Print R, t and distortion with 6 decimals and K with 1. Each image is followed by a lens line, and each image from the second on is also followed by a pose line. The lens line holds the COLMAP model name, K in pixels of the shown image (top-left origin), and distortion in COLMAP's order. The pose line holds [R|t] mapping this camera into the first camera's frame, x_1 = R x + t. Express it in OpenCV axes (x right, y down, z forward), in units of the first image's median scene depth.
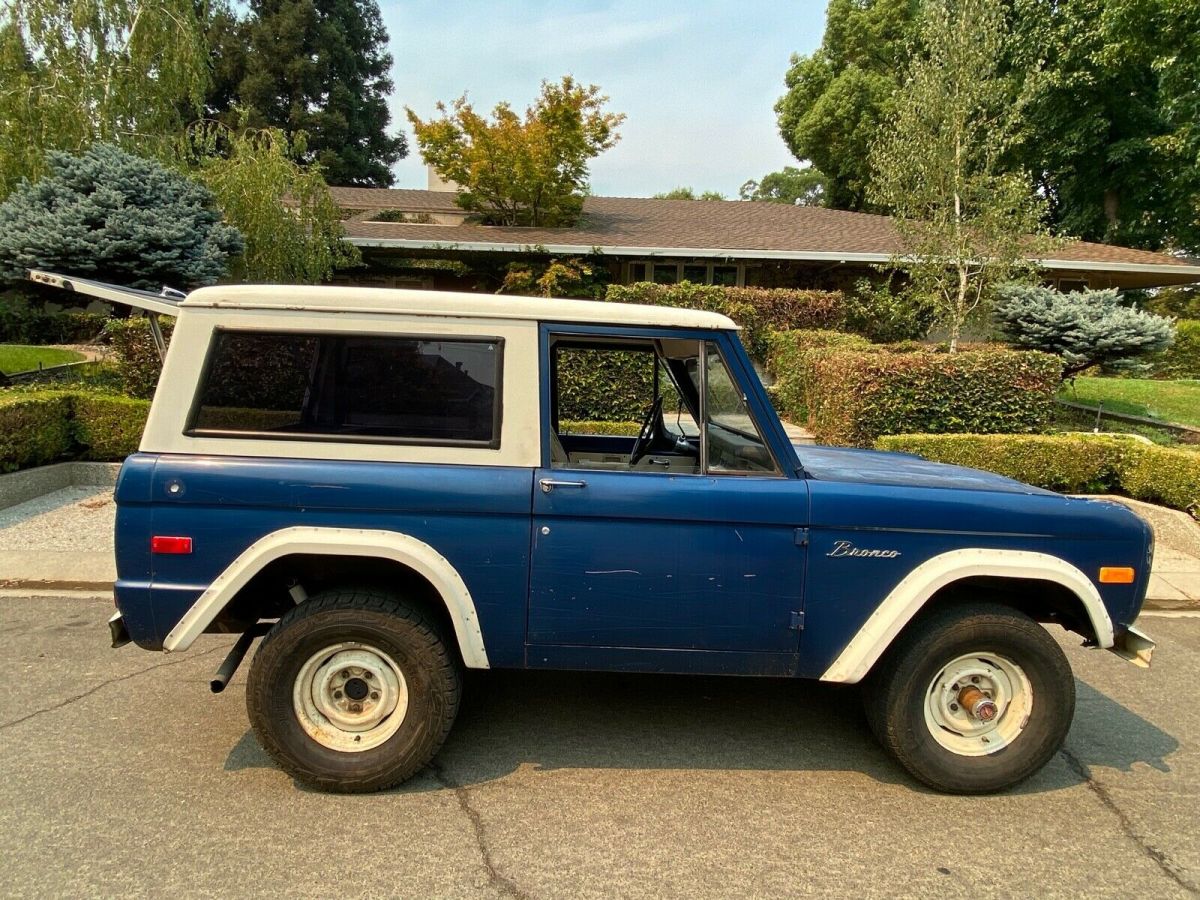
lens RADIAL K [[694.1, 0, 594.7], [0, 694.1, 459.8], [0, 0, 1]] dist [0.030513, -0.028887]
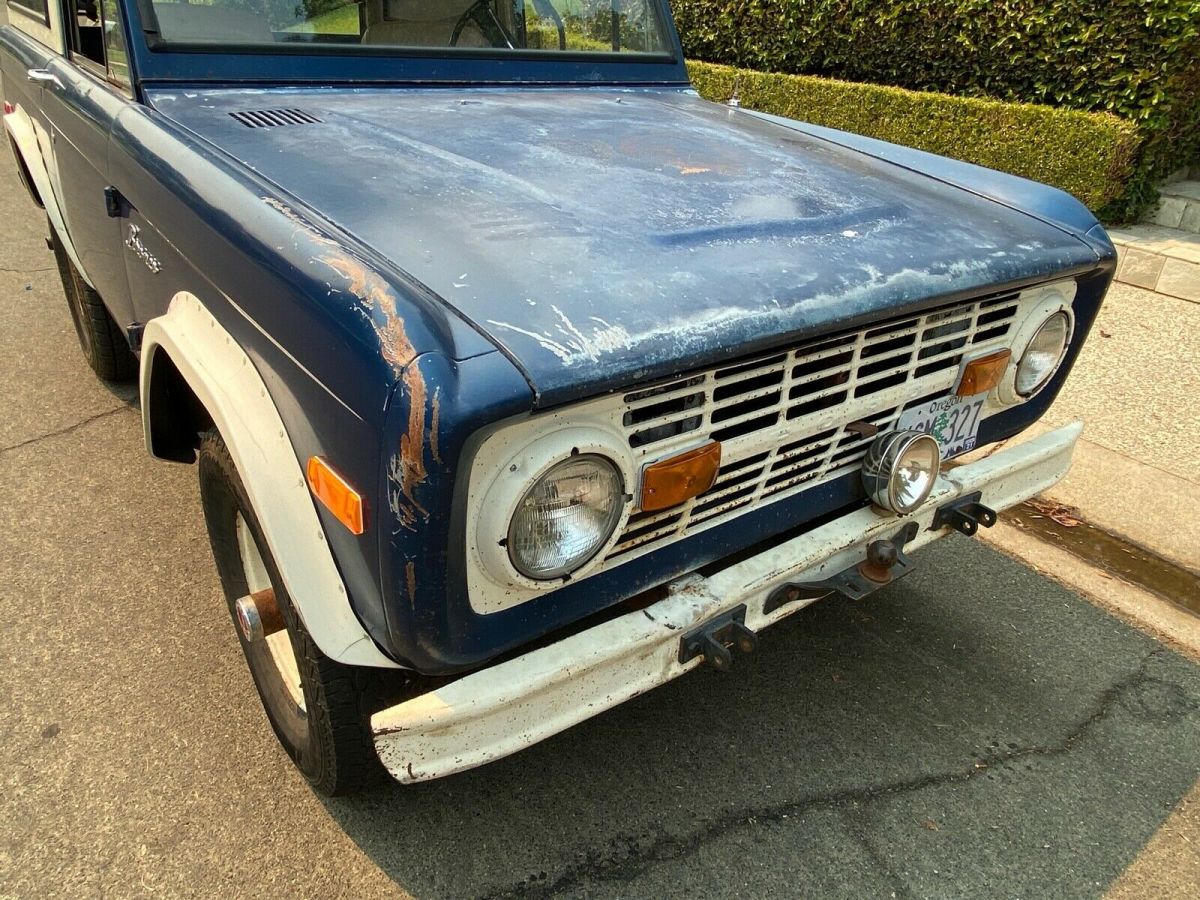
lens RADIAL K [[814.5, 0, 594.1], [0, 814.5, 449.4], [0, 0, 1]] dist [0.040673, -0.045089]
pose [[0.569804, 0.392920, -0.721760, 0.344828], [-0.139727, 0.911822, 0.386079, -0.007467], [0.809815, -0.119139, 0.574462, 0.277198]]
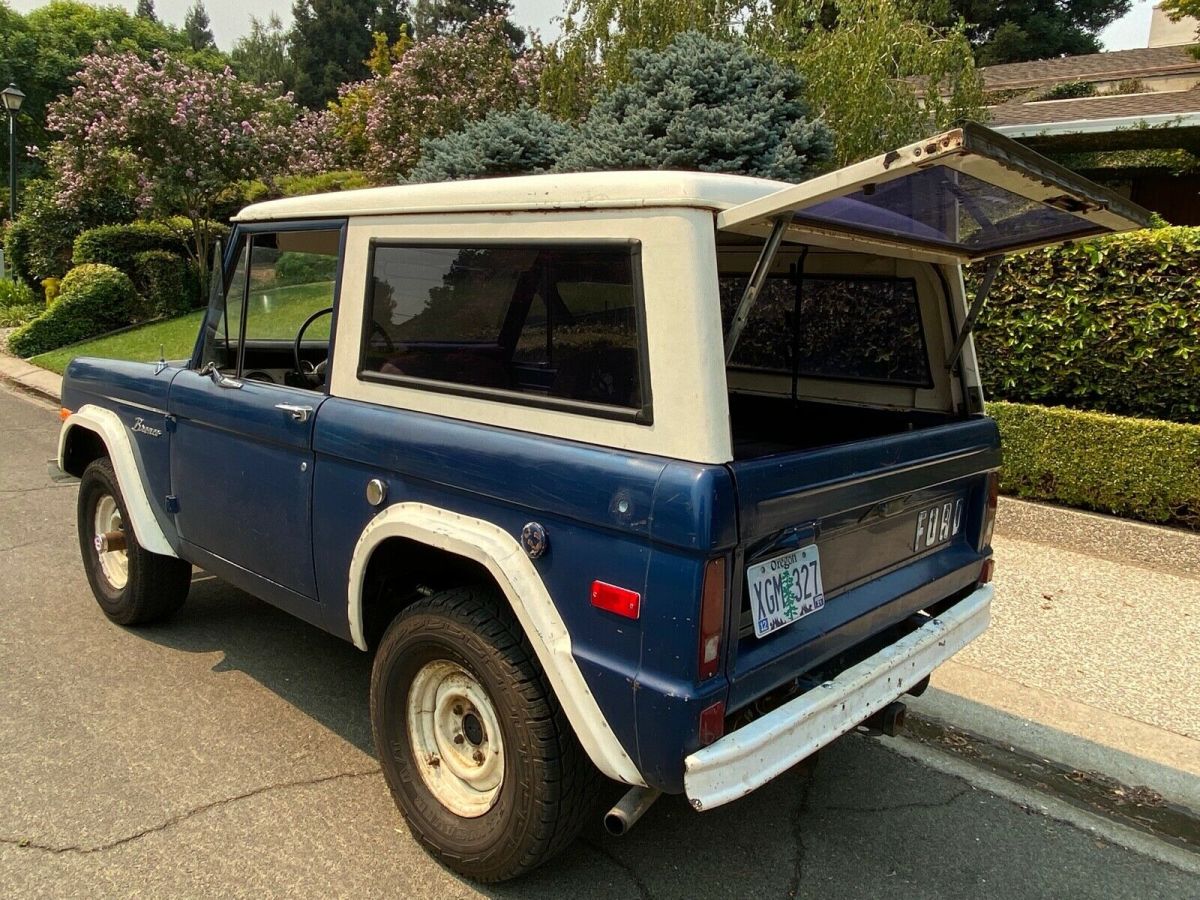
lens RADIAL K [[872.5, 0, 594.2], [0, 872.5, 456.9], [0, 0, 1]] dist [0.062879, -0.073667]
pose [[0.724012, 0.142935, -0.674816, -0.016311], [-0.127599, 0.989164, 0.072617, -0.023313], [0.677883, 0.033531, 0.734405, 0.190726]]
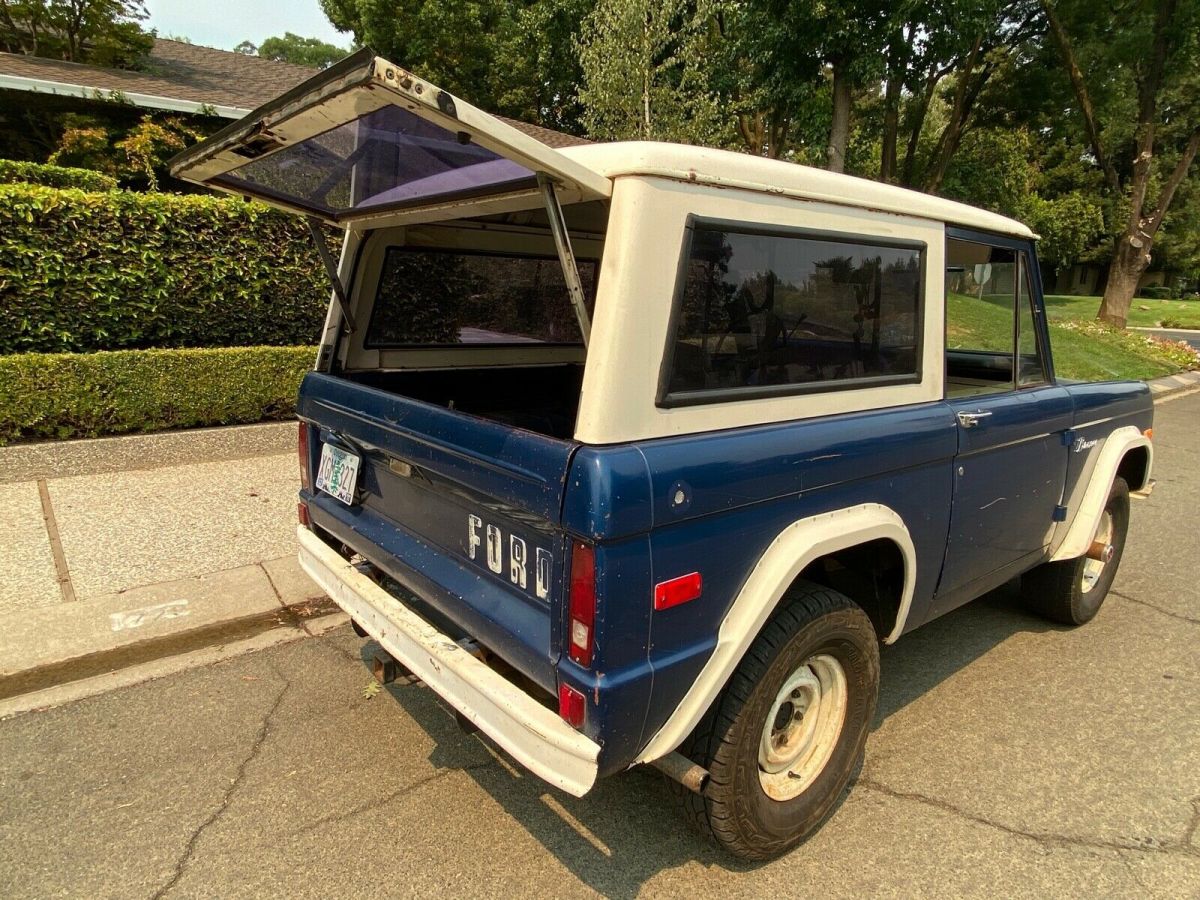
lens RADIAL K [[725.8, 0, 595.7], [0, 725.8, 456.8], [0, 0, 1]] dist [0.017608, -0.018530]
pose [[0.791203, -0.147740, 0.593439, -0.300126], [0.076216, 0.986636, 0.144013, -0.025536], [-0.606785, -0.068714, 0.791890, 0.166397]]
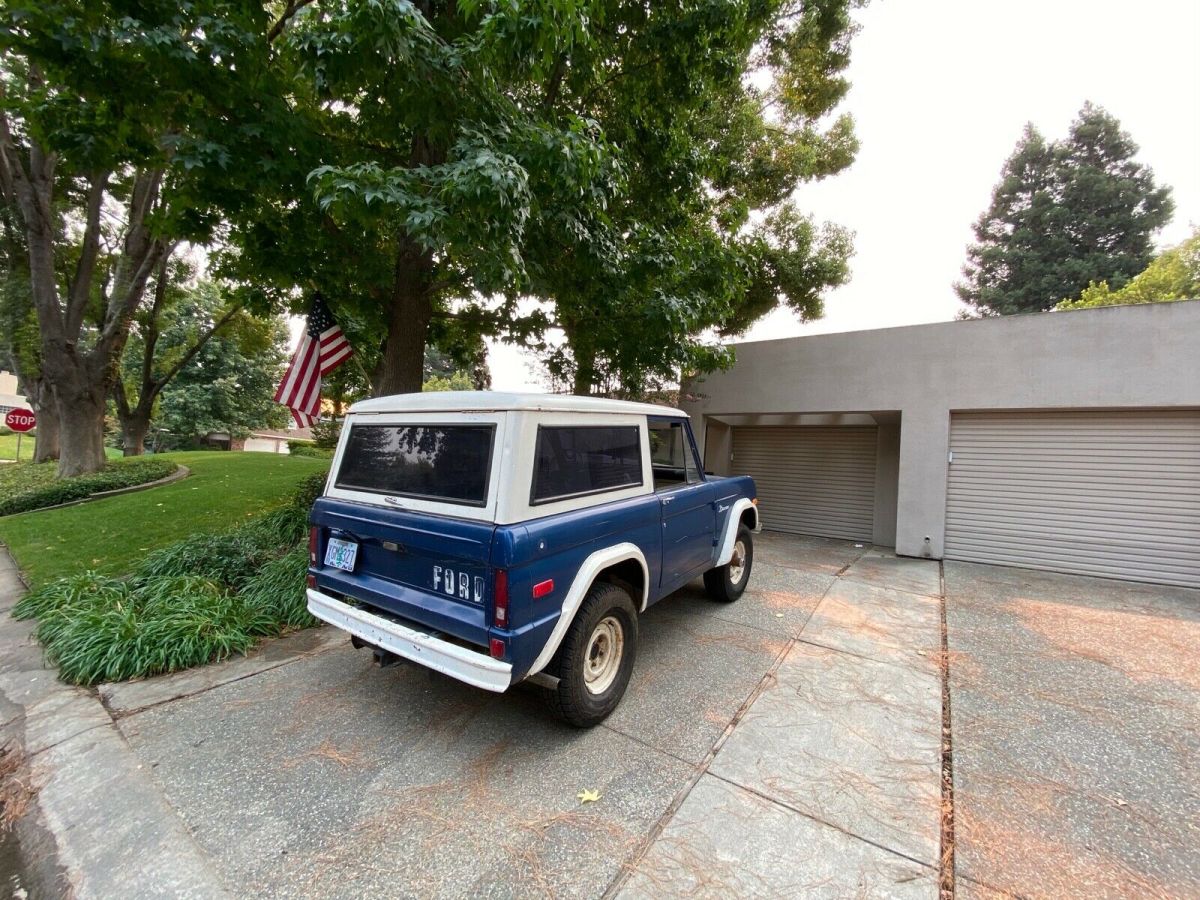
lens RADIAL K [[479.4, 0, 611.6], [0, 479.4, 442.0], [0, 0, 1]] dist [0.002582, 0.000002]
pose [[0.568479, -0.054721, 0.820876, -0.375671], [0.111445, 0.993710, -0.010936, -0.038967], [-0.815115, 0.097699, 0.571001, 0.102621]]
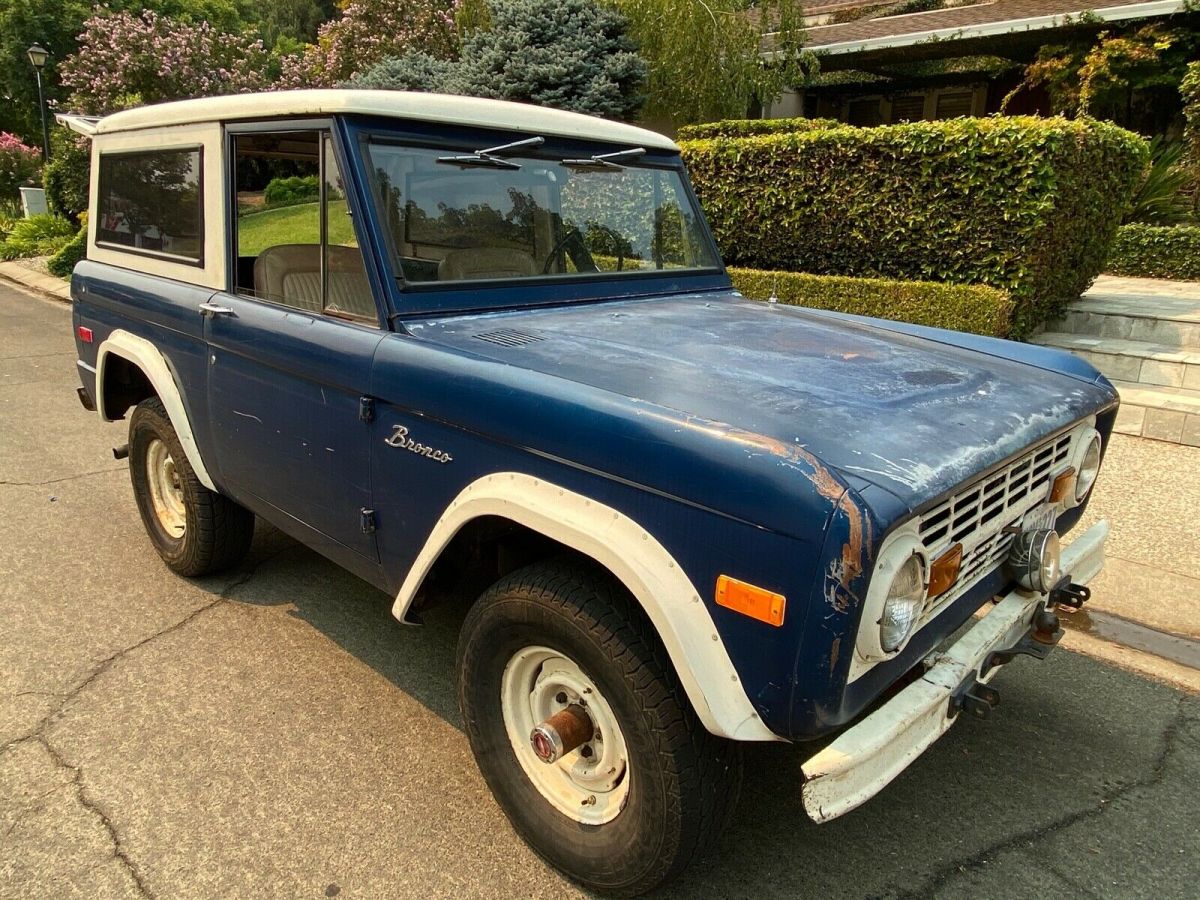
lens RADIAL K [[814.5, 0, 591.2], [0, 814.5, 459.0], [0, 0, 1]] dist [0.040673, -0.045089]
pose [[0.700656, 0.195529, -0.686185, 0.323125], [-0.089551, 0.978212, 0.187304, -0.005676], [0.707857, -0.069787, 0.702899, 0.173466]]
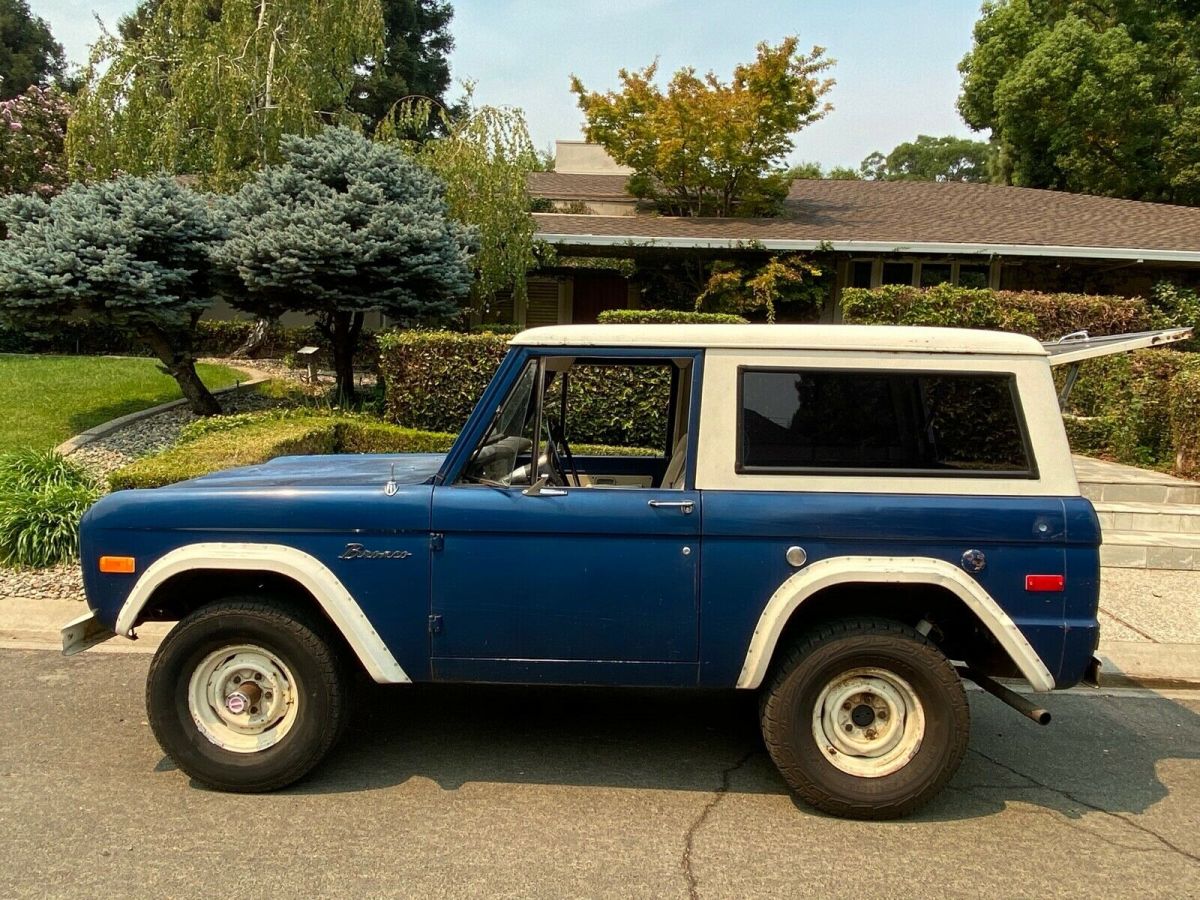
lens RADIAL K [[872.5, 0, 596.1], [0, 872.5, 460.4], [0, 0, 1]] dist [0.062879, -0.073667]
pose [[0.998748, 0.013210, -0.048252, -0.339677], [-0.015307, 0.998942, -0.043368, -0.005062], [0.047628, 0.044052, 0.997893, -0.038634]]
